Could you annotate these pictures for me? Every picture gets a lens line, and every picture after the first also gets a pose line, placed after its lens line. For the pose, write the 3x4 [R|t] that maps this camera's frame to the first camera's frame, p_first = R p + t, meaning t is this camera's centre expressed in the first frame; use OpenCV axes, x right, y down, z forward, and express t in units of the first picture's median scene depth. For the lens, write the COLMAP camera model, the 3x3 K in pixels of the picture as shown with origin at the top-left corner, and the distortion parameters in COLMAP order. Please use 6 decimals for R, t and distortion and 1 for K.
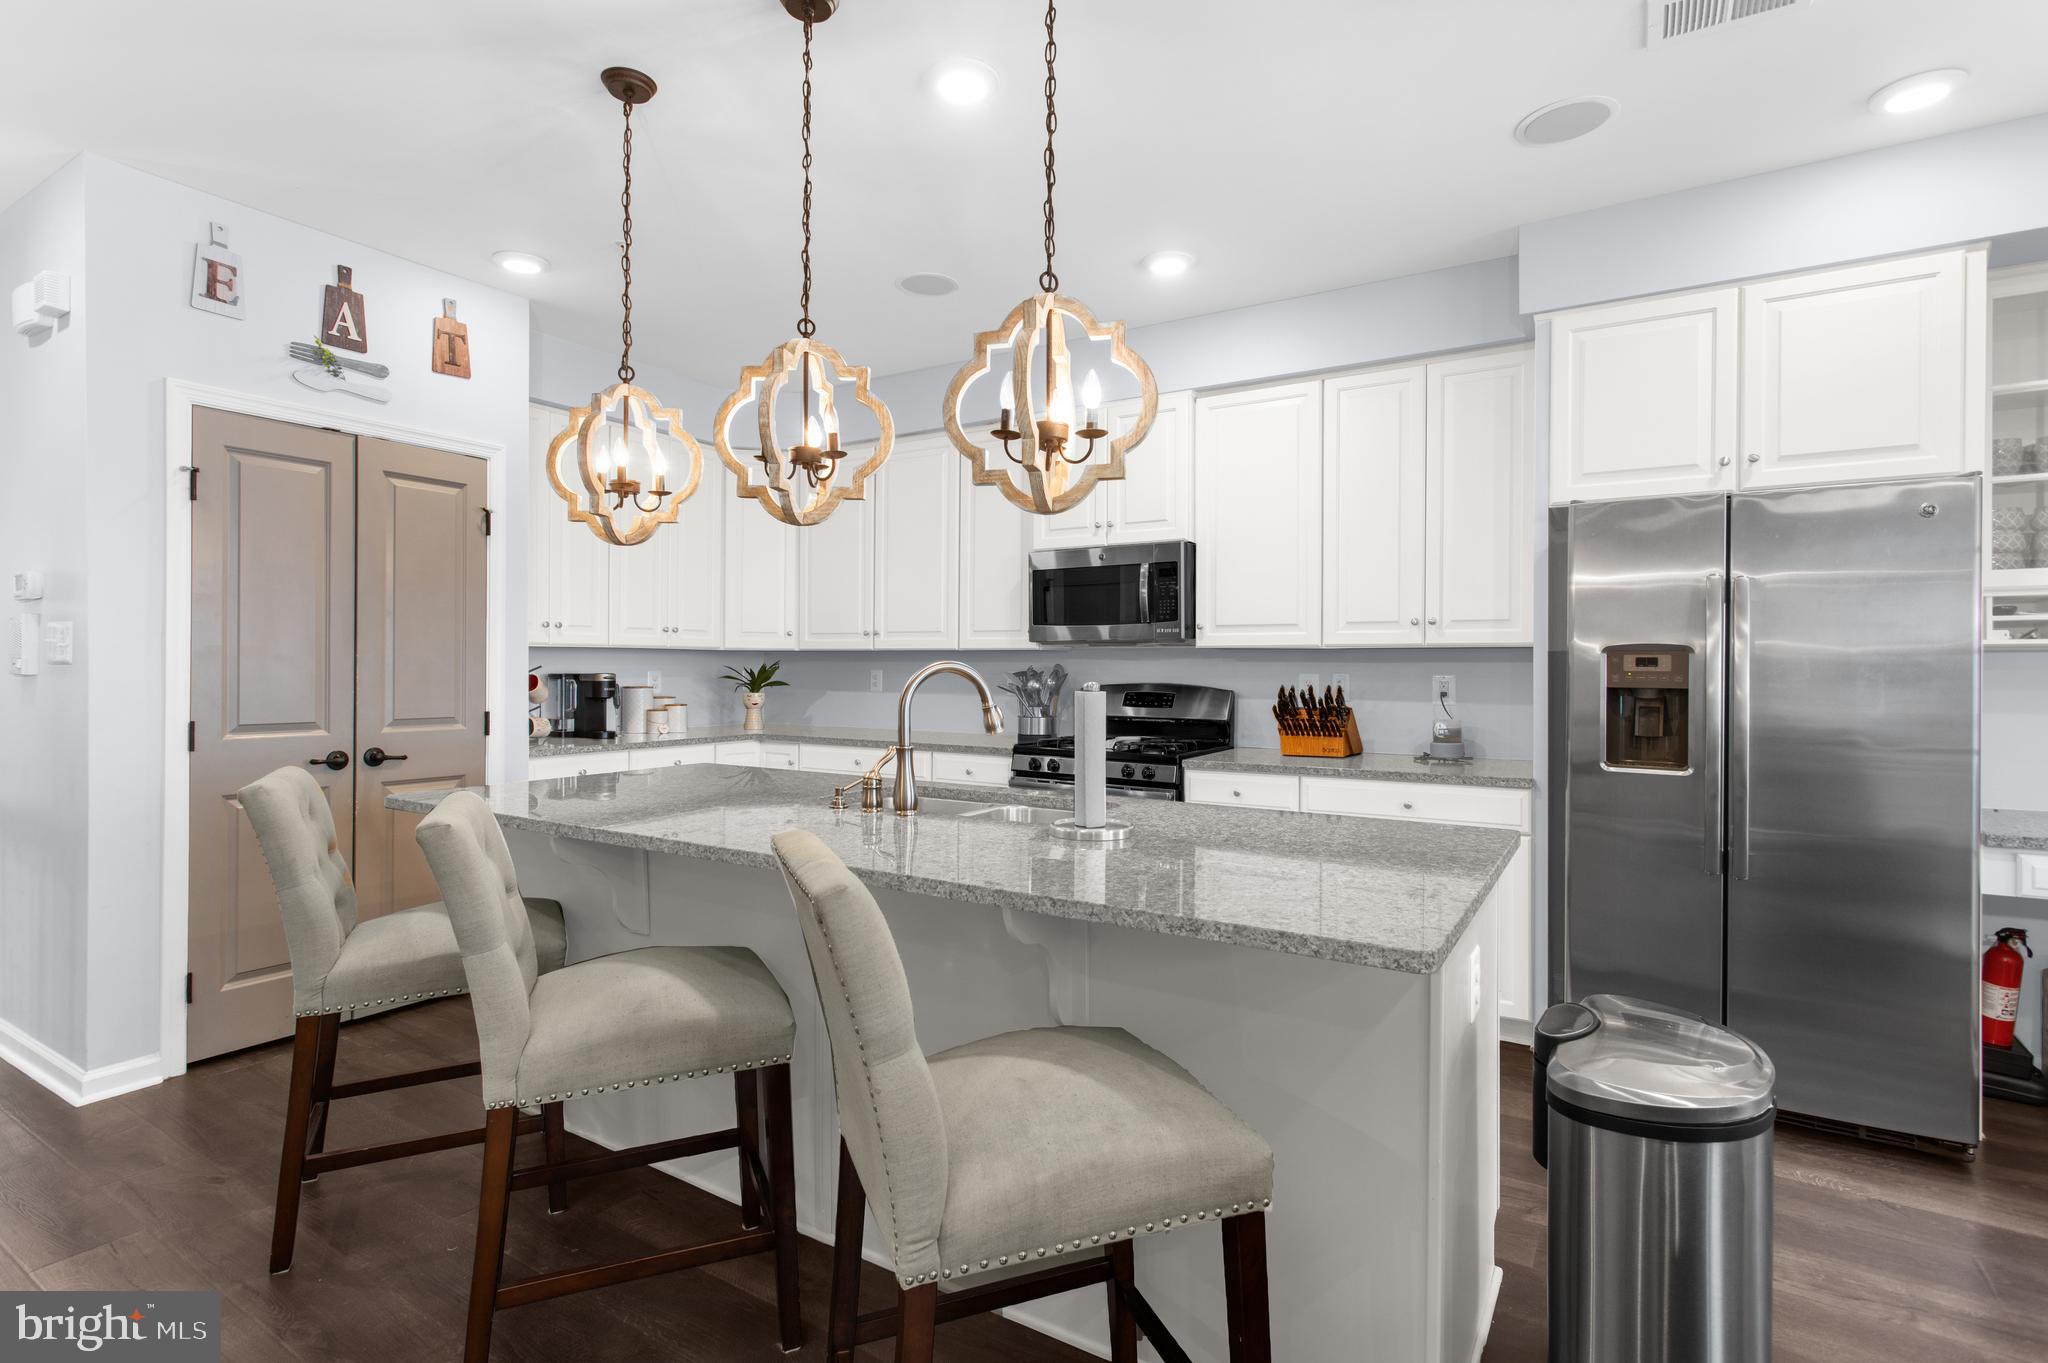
lens RADIAL K [[993.1, 0, 1017.7], [0, 993.1, 668.4], [0, 0, 1]] dist [0.001430, 0.001953]
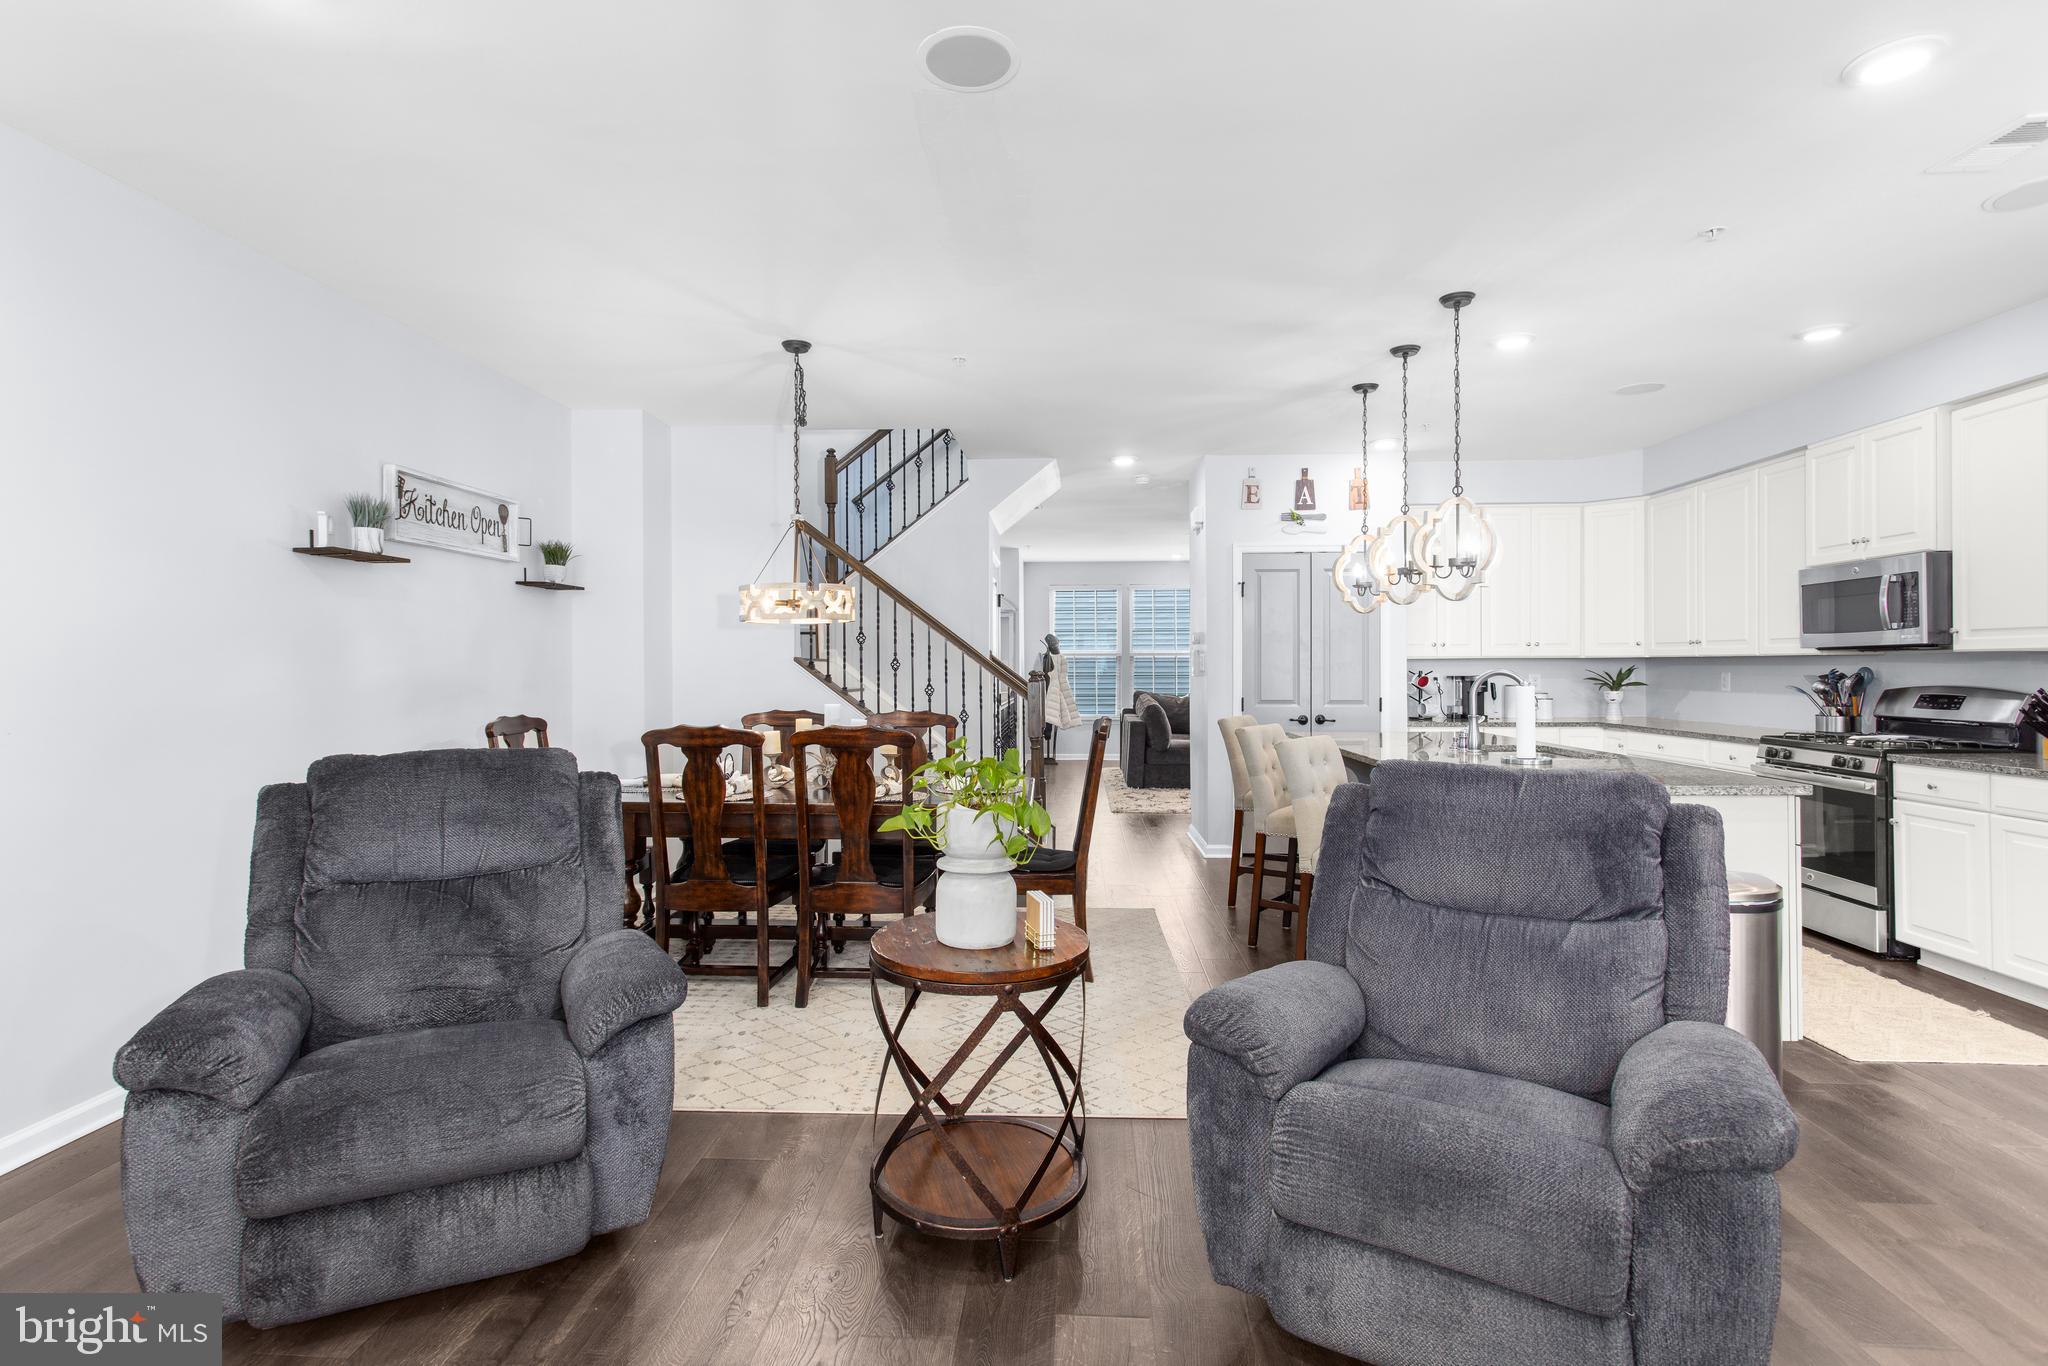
lens RADIAL K [[993.1, 0, 1017.3], [0, 993.1, 669.4], [0, 0, 1]] dist [0.001430, 0.001953]
pose [[0.484846, -0.004847, -0.874586, 0.742508], [0.005167, 0.999983, -0.002678, -0.005312], [0.874584, -0.003220, 0.484863, -0.435837]]
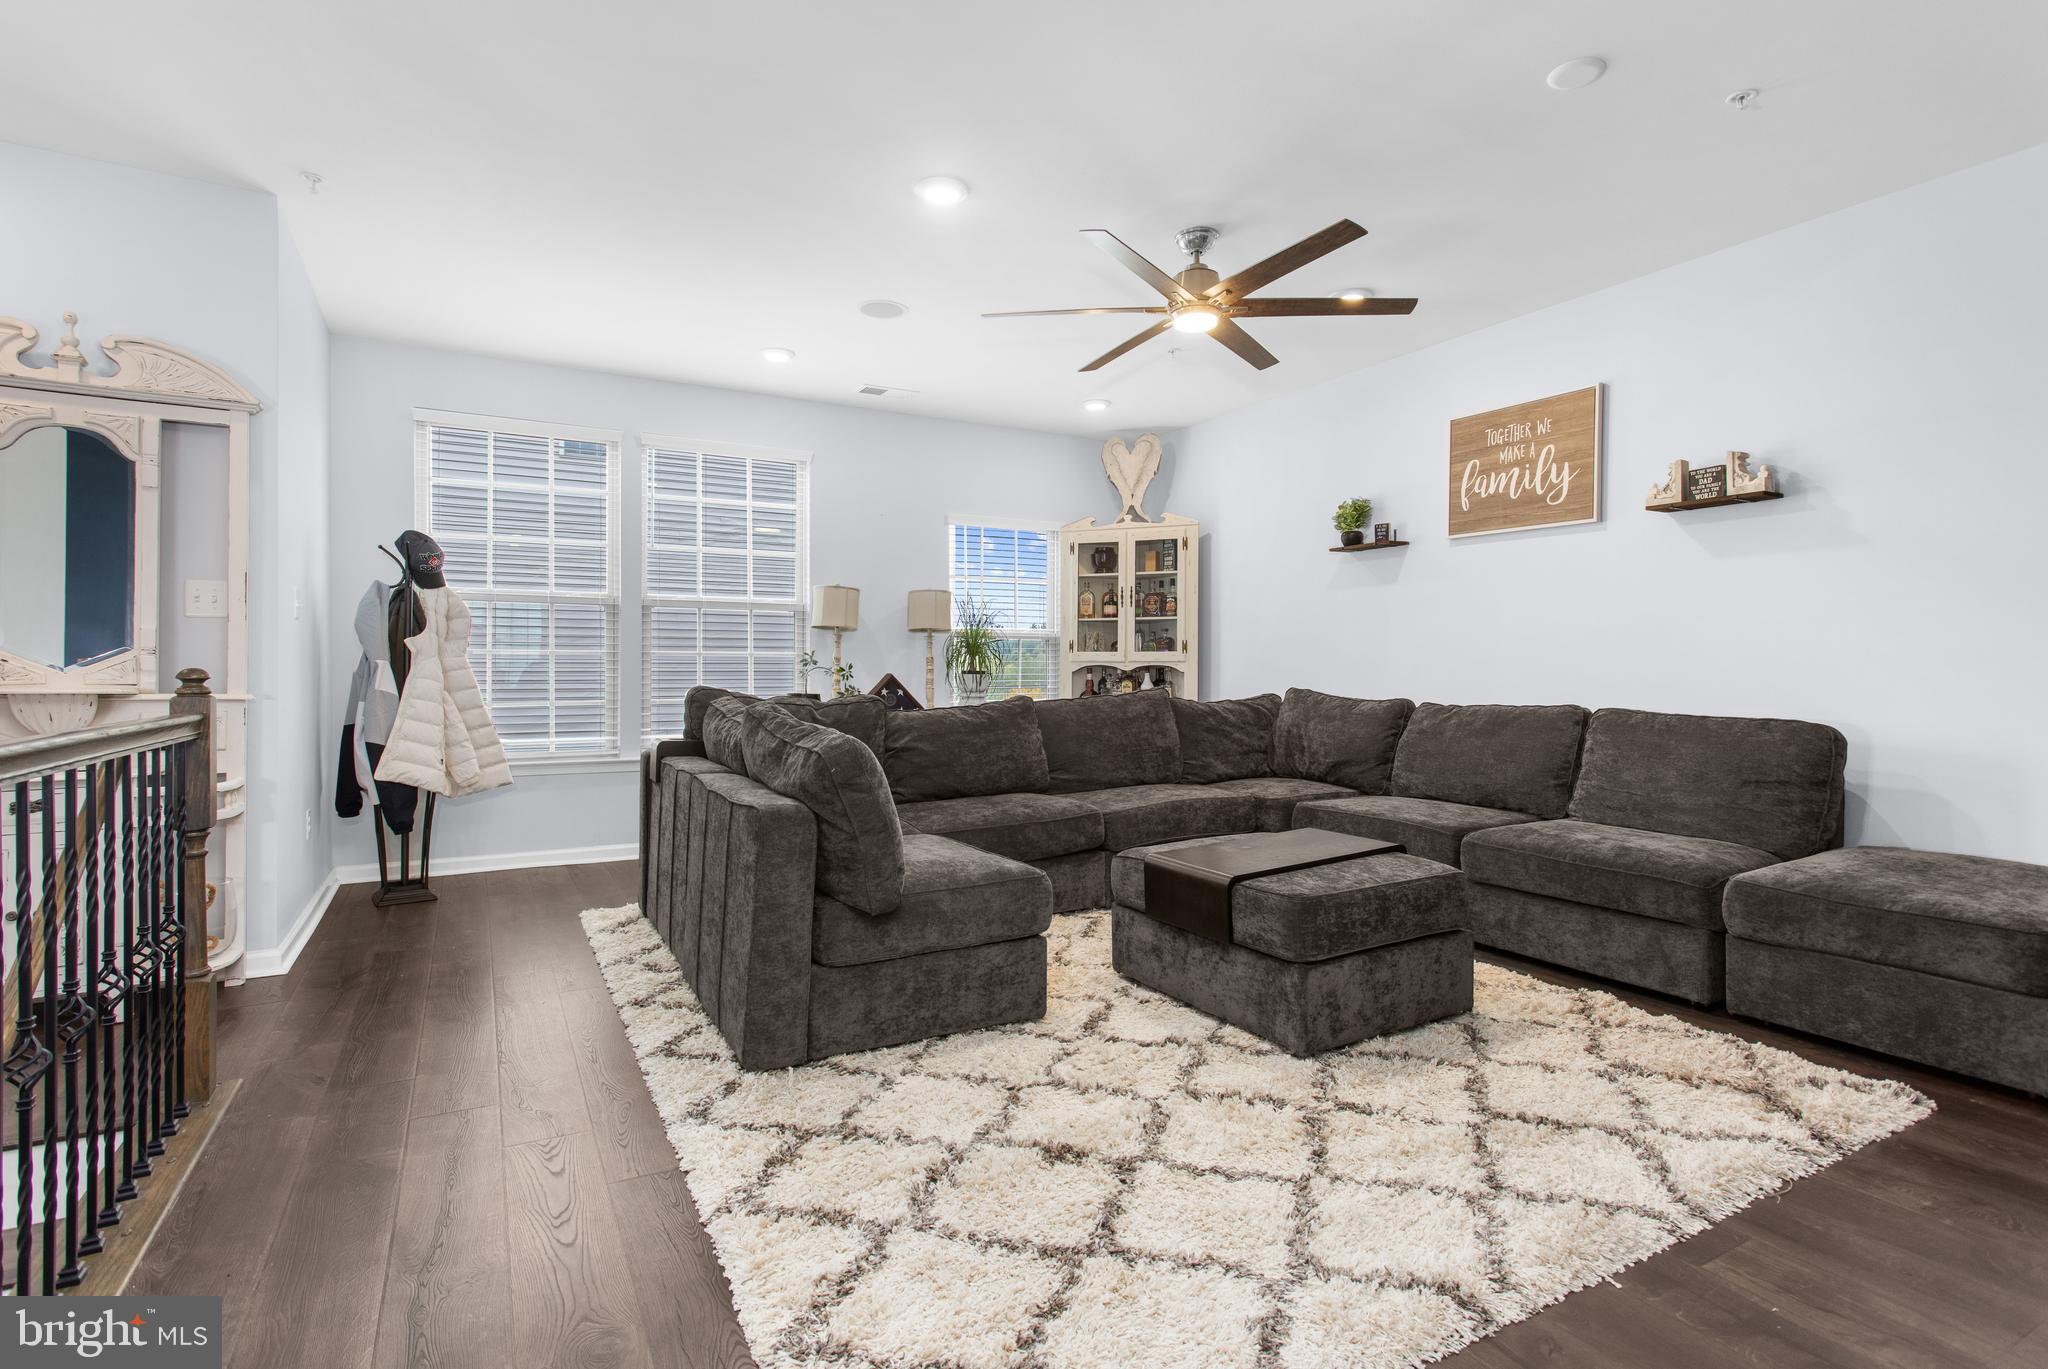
lens RADIAL K [[993.1, 0, 1017.1], [0, 993.1, 670.3], [0, 0, 1]] dist [0.001430, 0.001953]
pose [[0.872419, -0.004252, -0.488741, -1.154624], [0.003352, 0.999991, -0.002716, 0.046613], [0.488748, 0.000732, 0.872425, 0.746143]]
